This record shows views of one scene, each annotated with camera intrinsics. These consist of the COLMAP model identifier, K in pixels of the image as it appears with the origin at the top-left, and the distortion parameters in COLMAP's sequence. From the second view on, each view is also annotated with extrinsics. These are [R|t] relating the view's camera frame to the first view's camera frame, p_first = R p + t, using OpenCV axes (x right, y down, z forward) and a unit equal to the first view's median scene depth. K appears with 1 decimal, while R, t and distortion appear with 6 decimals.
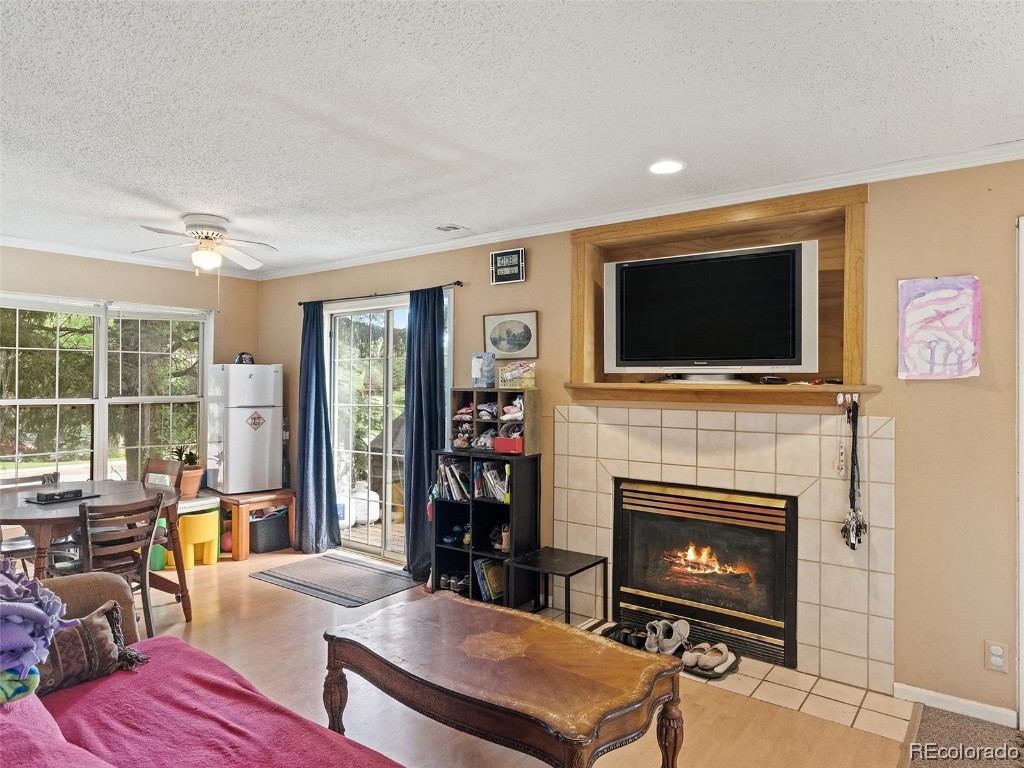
lens RADIAL K [[645.0, 0, 512.0], [0, 645.0, 384.0], [0, 0, 1]] dist [0.000851, -0.000230]
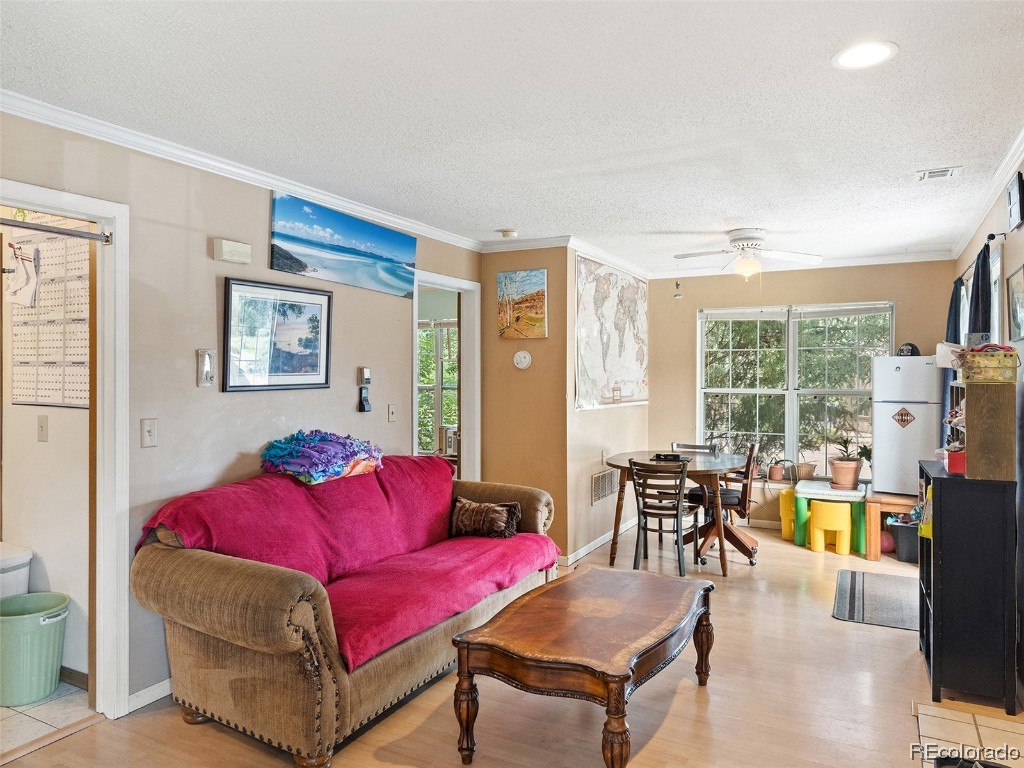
lens RADIAL K [[708.5, 0, 512.0], [0, 708.5, 384.0], [0, 0, 1]] dist [-0.006639, -0.001095]
pose [[0.154899, 0.009041, -0.987889, 0.559613], [-0.003207, 0.999957, 0.008649, 0.002731], [0.987925, 0.001829, 0.154921, 0.315400]]
